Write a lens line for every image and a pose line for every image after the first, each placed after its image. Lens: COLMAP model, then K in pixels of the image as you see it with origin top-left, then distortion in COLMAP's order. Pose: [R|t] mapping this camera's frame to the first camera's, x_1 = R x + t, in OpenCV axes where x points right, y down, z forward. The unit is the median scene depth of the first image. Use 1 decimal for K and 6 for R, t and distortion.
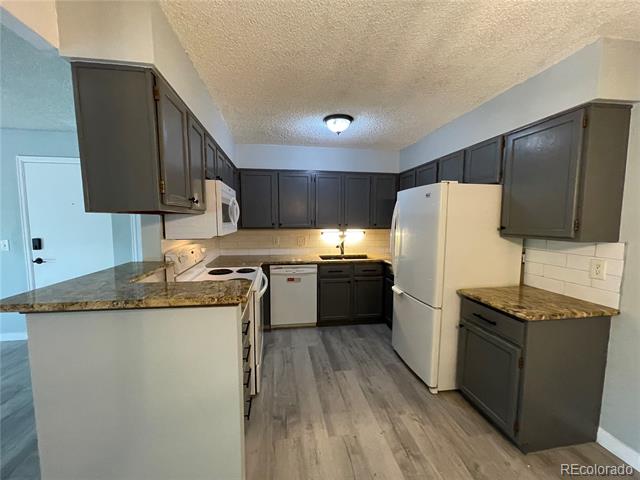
lens RADIAL K [[259.9, 0, 317.6], [0, 259.9, 240.9], [0, 0, 1]] dist [0.004391, 0.000755]
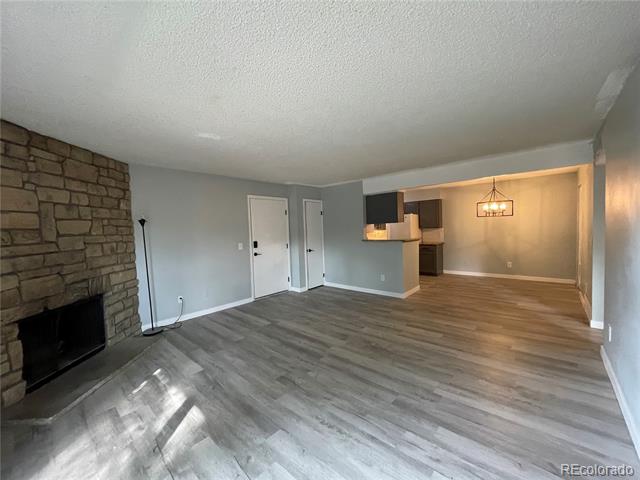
lens RADIAL K [[259.9, 0, 318.5], [0, 259.9, 241.4], [0, 0, 1]] dist [0.004391, 0.000755]
pose [[0.766611, -0.062631, 0.639050, -1.748076], [0.097483, 0.995048, -0.019420, 0.061789], [-0.634669, 0.077184, 0.768920, -0.561246]]
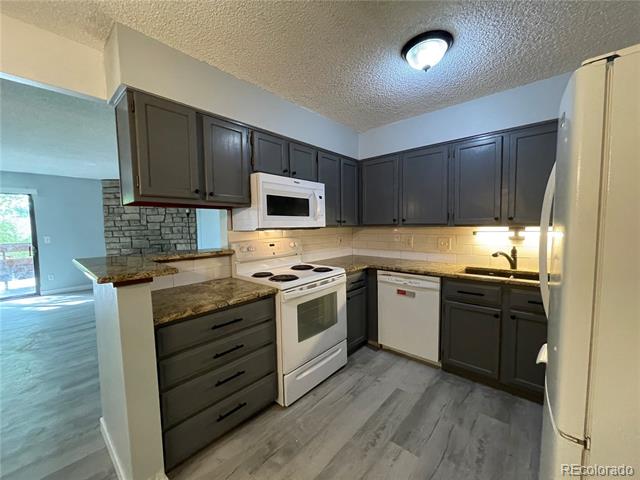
lens RADIAL K [[259.9, 0, 318.7], [0, 259.9, 242.0], [0, 0, 1]] dist [0.004391, 0.000755]
pose [[0.639203, 0.039723, -0.768011, 0.324017], [-0.051624, 0.998629, 0.008686, 0.008176], [0.767303, 0.034096, 0.640378, 0.325782]]
